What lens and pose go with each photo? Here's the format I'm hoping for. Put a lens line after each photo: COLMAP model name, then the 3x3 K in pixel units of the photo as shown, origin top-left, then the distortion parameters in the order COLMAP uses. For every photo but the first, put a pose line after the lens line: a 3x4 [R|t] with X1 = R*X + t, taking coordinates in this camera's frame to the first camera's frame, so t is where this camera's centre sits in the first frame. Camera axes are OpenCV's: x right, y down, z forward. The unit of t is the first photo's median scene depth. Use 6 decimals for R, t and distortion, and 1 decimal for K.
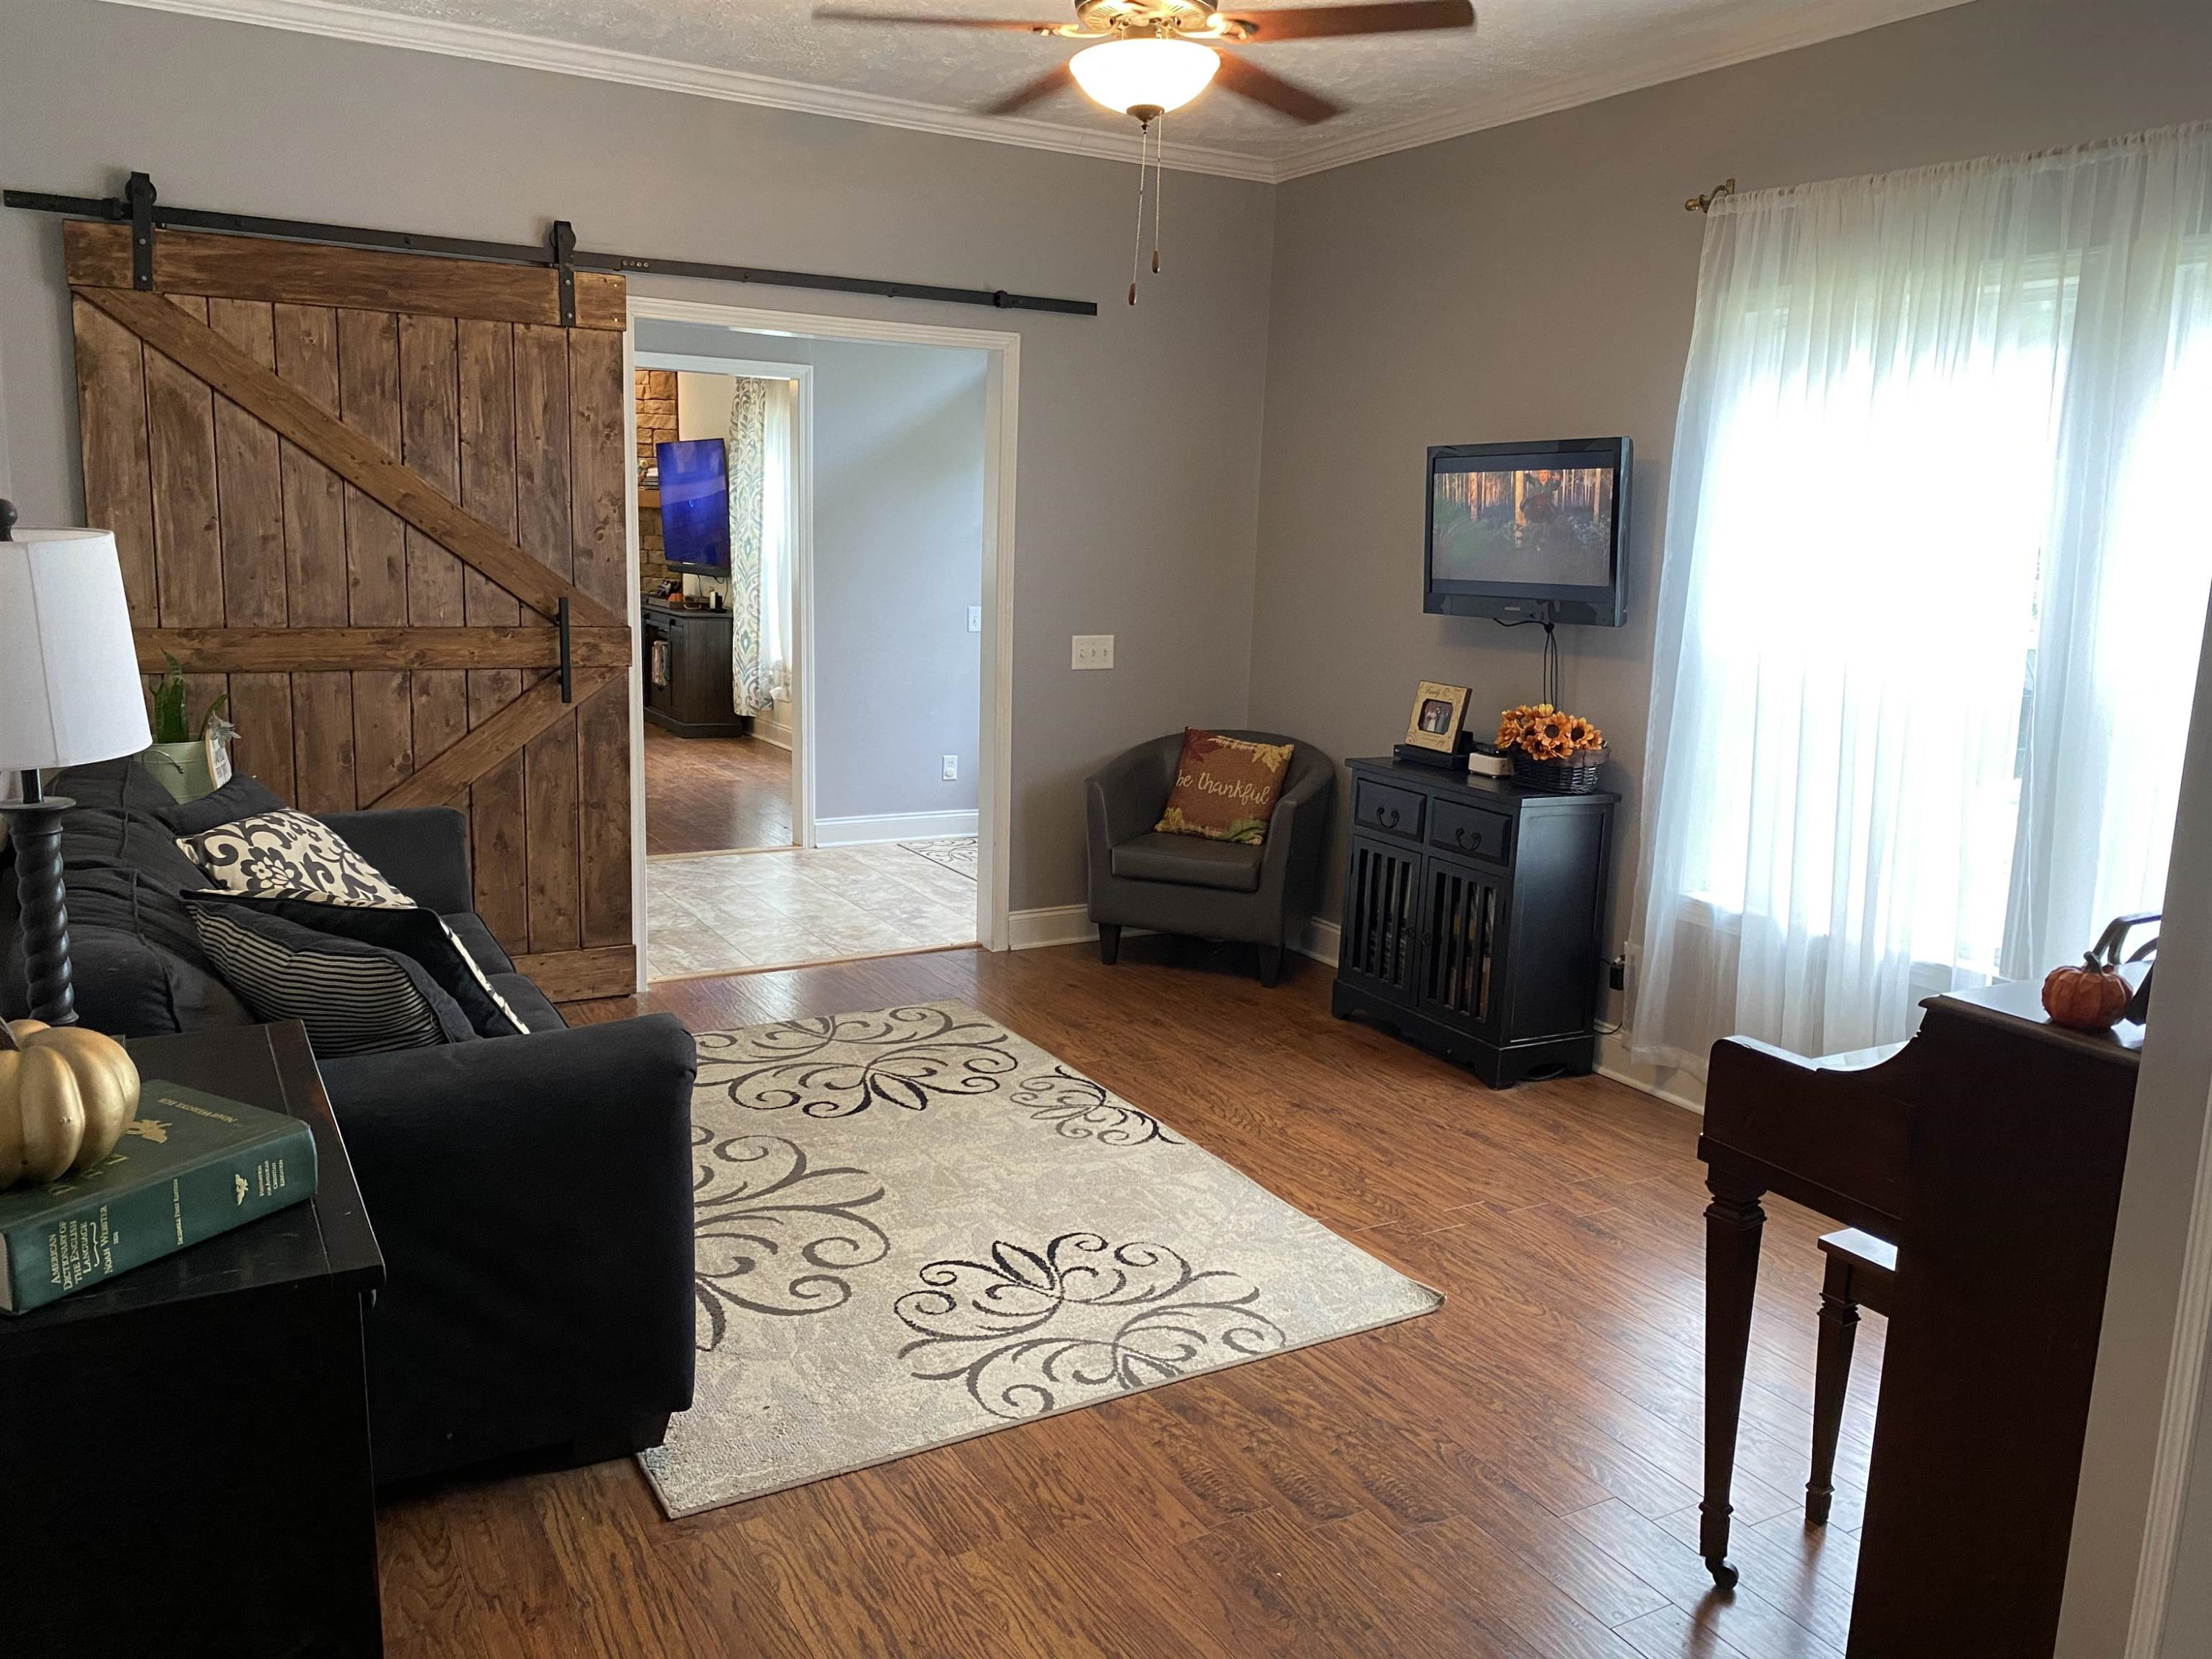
lens RADIAL K [[1711.5, 0, 1109.0], [0, 1711.5, 812.7], [0, 0, 1]] dist [0.077494, -0.013019]
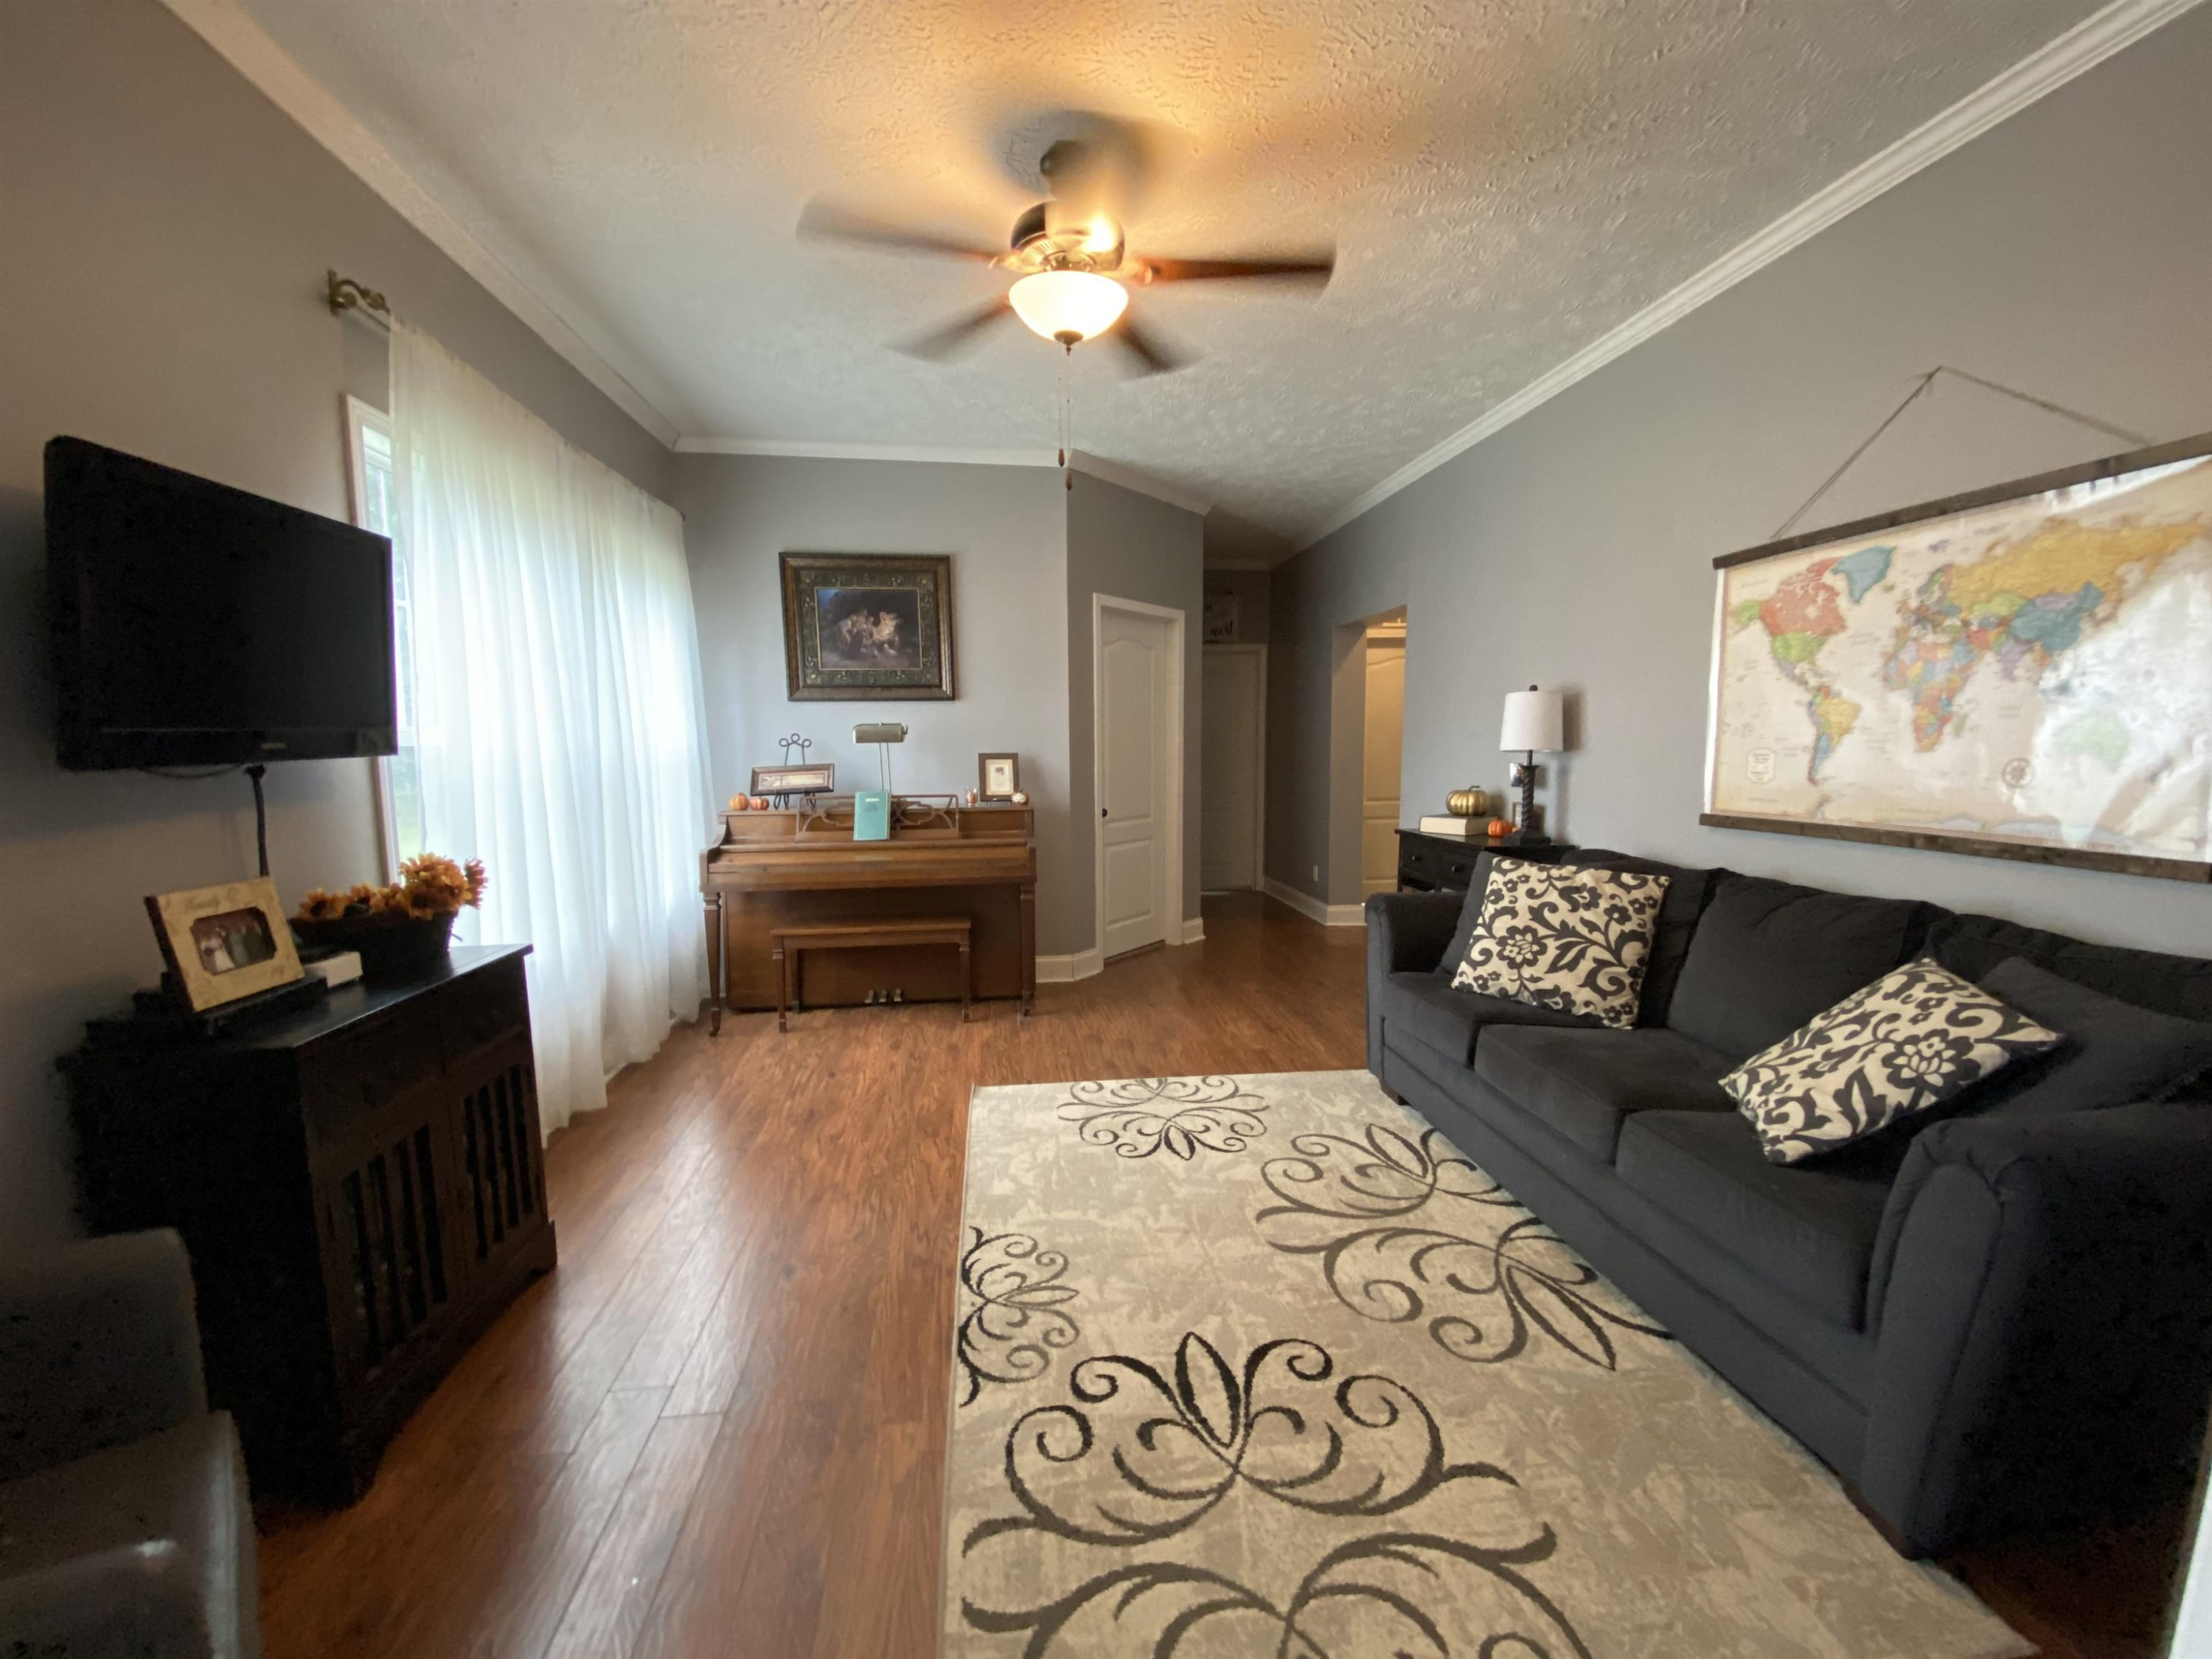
lens RADIAL K [[894.4, 0, 1111.8], [0, 894.4, 823.8], [0, 0, 1]] dist [0.019077, -0.015791]
pose [[-0.927292, -0.059157, 0.369634, -0.215427], [0.044043, 0.963335, 0.264663, -0.181691], [-0.371738, 0.261700, -0.890687, 1.301552]]
